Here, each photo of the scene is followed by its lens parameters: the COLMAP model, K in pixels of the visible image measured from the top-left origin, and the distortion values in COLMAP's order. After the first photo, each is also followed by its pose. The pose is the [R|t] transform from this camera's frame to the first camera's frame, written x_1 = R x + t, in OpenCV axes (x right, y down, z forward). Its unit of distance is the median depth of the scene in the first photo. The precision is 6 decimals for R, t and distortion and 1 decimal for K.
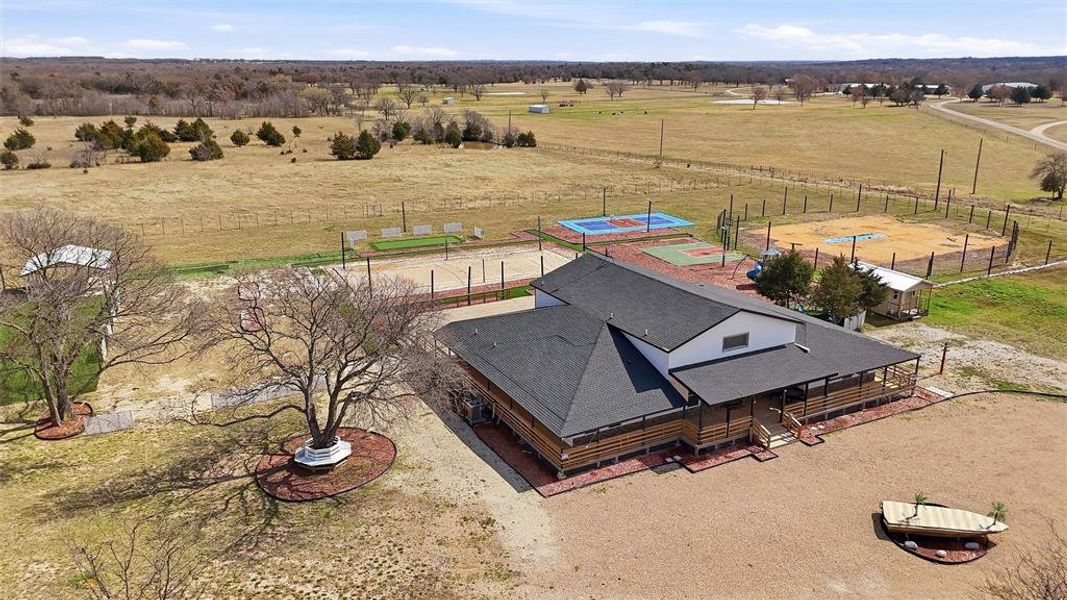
lens RADIAL K [[779.6, 0, 533.5], [0, 779.6, 300.0], [0, 0, 1]] dist [0.085175, -0.084728]
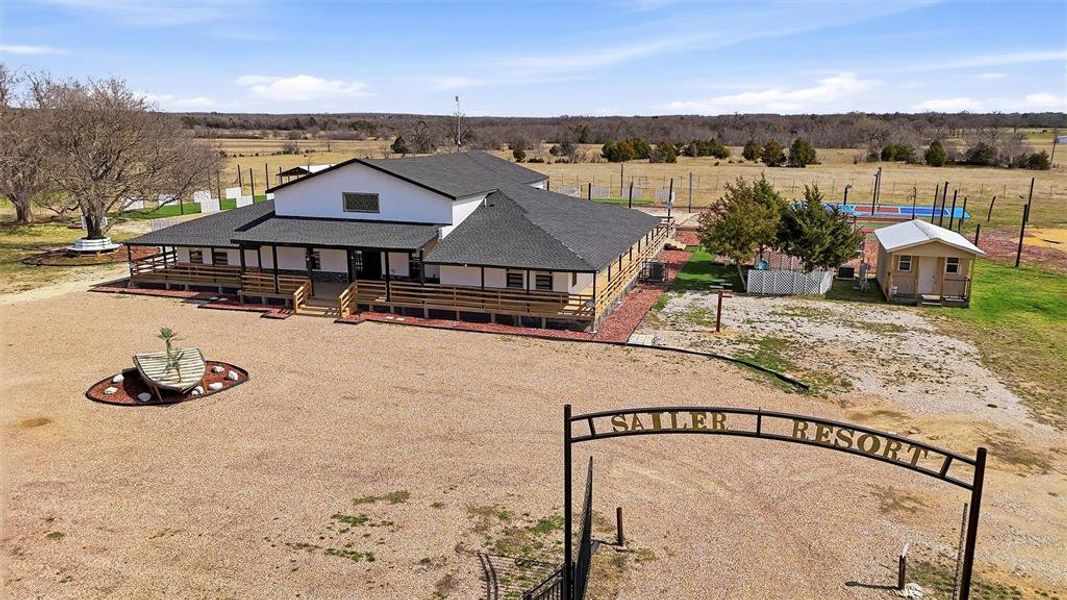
lens RADIAL K [[779.6, 0, 533.5], [0, 779.6, 300.0], [0, 0, 1]] dist [0.085175, -0.084728]
pose [[0.714655, 0.167585, -0.679105, 0.983946], [-0.206236, 0.978199, 0.024362, 0.097893], [0.668382, 0.122645, 0.733637, 0.526131]]
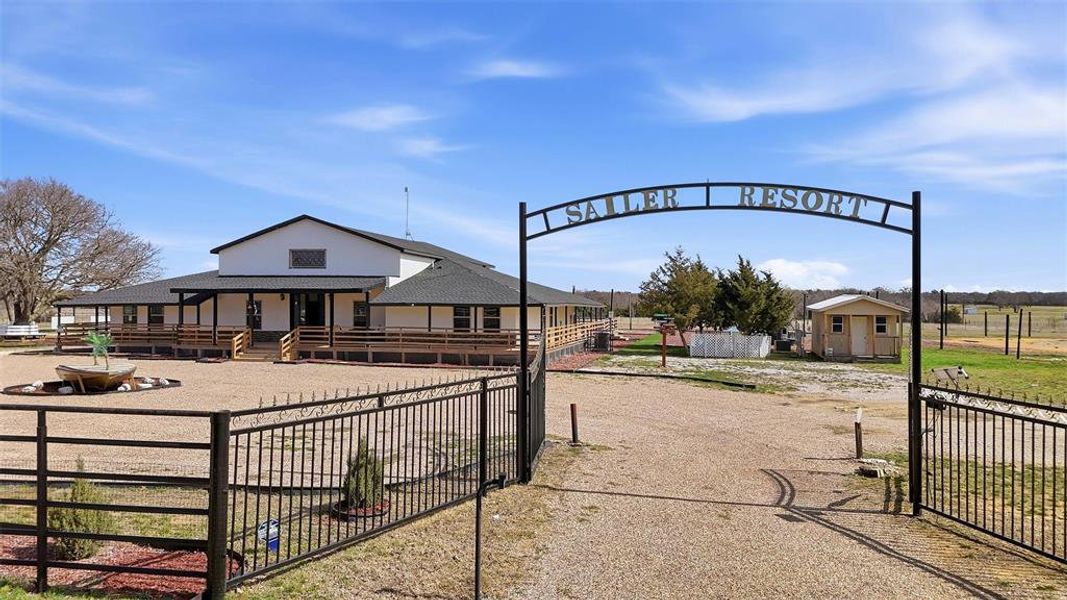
lens RADIAL K [[779.6, 0, 533.5], [0, 779.6, 300.0], [0, 0, 1]] dist [0.085175, -0.084728]
pose [[0.763692, 0.015192, -0.645402, 0.995096], [-0.196363, 0.957822, -0.209807, 0.226984], [0.614993, 0.286961, 0.734464, 0.547812]]
